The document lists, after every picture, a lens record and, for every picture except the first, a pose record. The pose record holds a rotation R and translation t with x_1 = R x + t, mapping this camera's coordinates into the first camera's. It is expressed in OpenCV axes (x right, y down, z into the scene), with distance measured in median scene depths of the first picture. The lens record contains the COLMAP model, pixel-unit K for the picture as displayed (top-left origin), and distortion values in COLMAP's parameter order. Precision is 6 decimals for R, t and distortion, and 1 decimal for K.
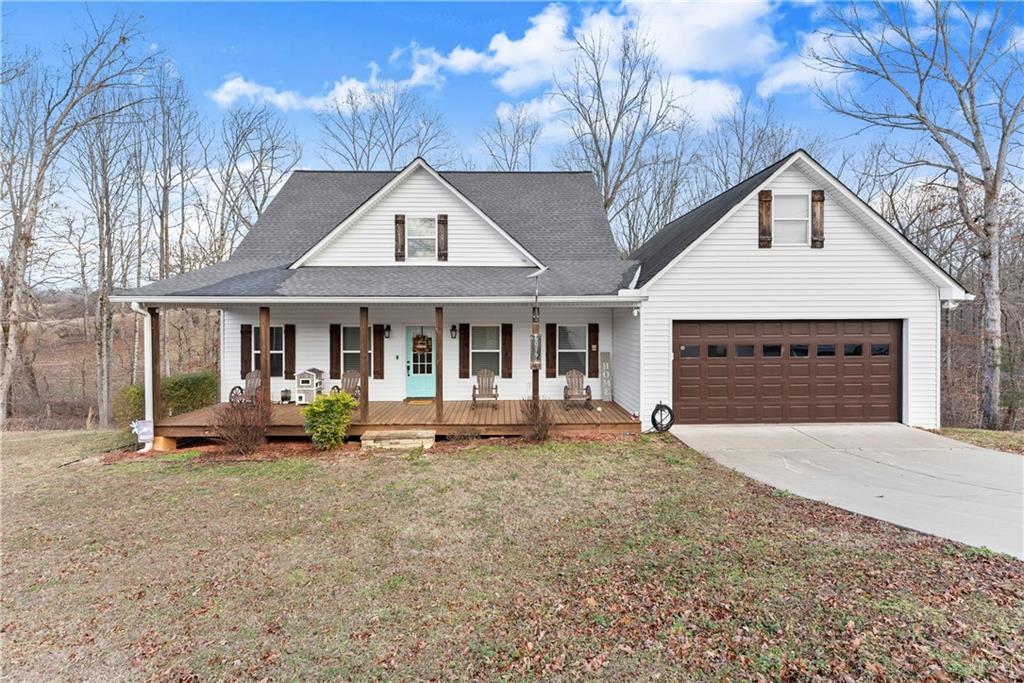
lens RADIAL K [[418.5, 0, 508.2], [0, 418.5, 323.6], [0, 0, 1]] dist [0.002390, 0.000014]
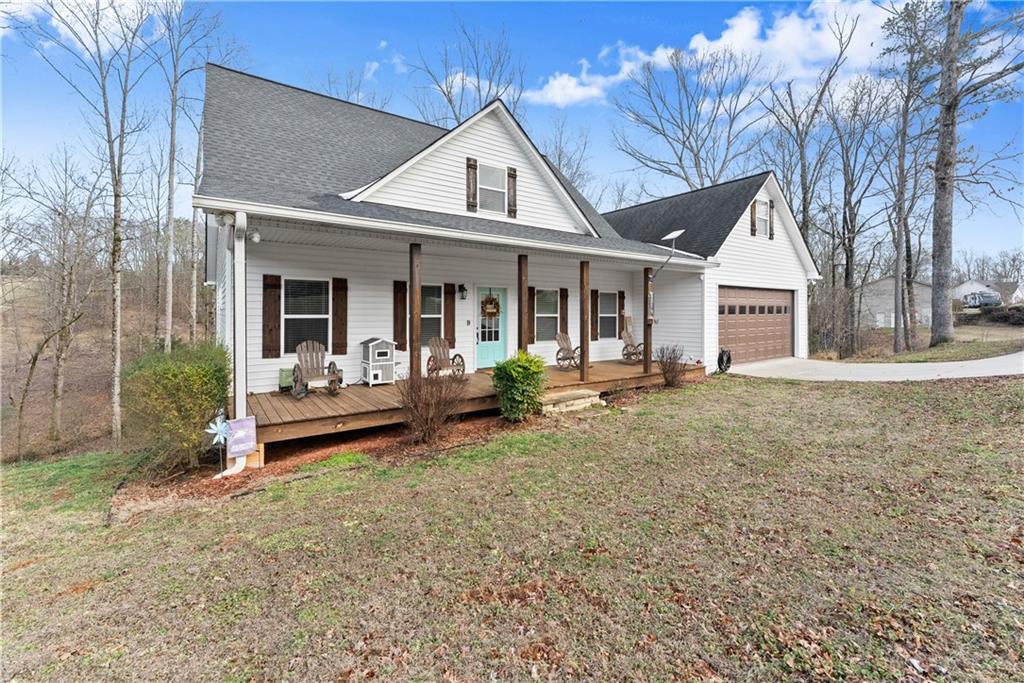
lens RADIAL K [[418.5, 0, 519.5], [0, 418.5, 313.0], [0, 0, 1]] dist [0.002390, 0.000014]
pose [[0.829401, 0.001143, 0.558653, -0.661556], [0.005925, 0.999924, -0.010843, 0.070908], [-0.558623, 0.012303, 0.829331, 0.227793]]
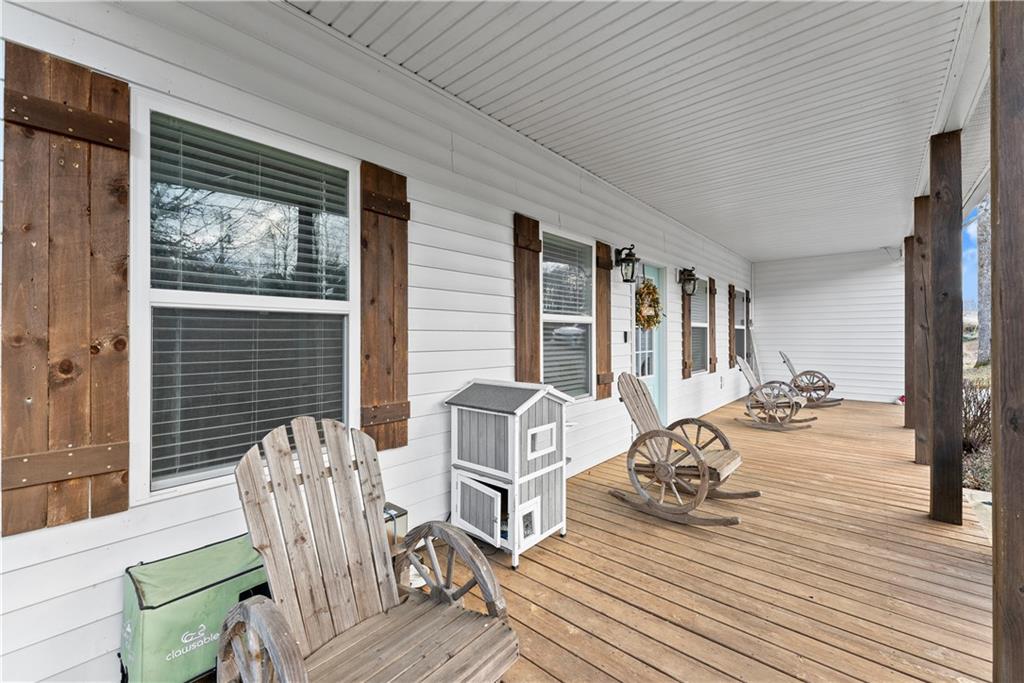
lens RADIAL K [[418.5, 0, 508.4], [0, 418.5, 337.9], [0, 0, 1]] dist [0.002390, 0.000014]
pose [[0.692582, -0.005003, 0.721321, -0.617483], [0.008717, 0.999961, -0.001434, 0.081212], [-0.721286, 0.007280, 0.692599, 0.814930]]
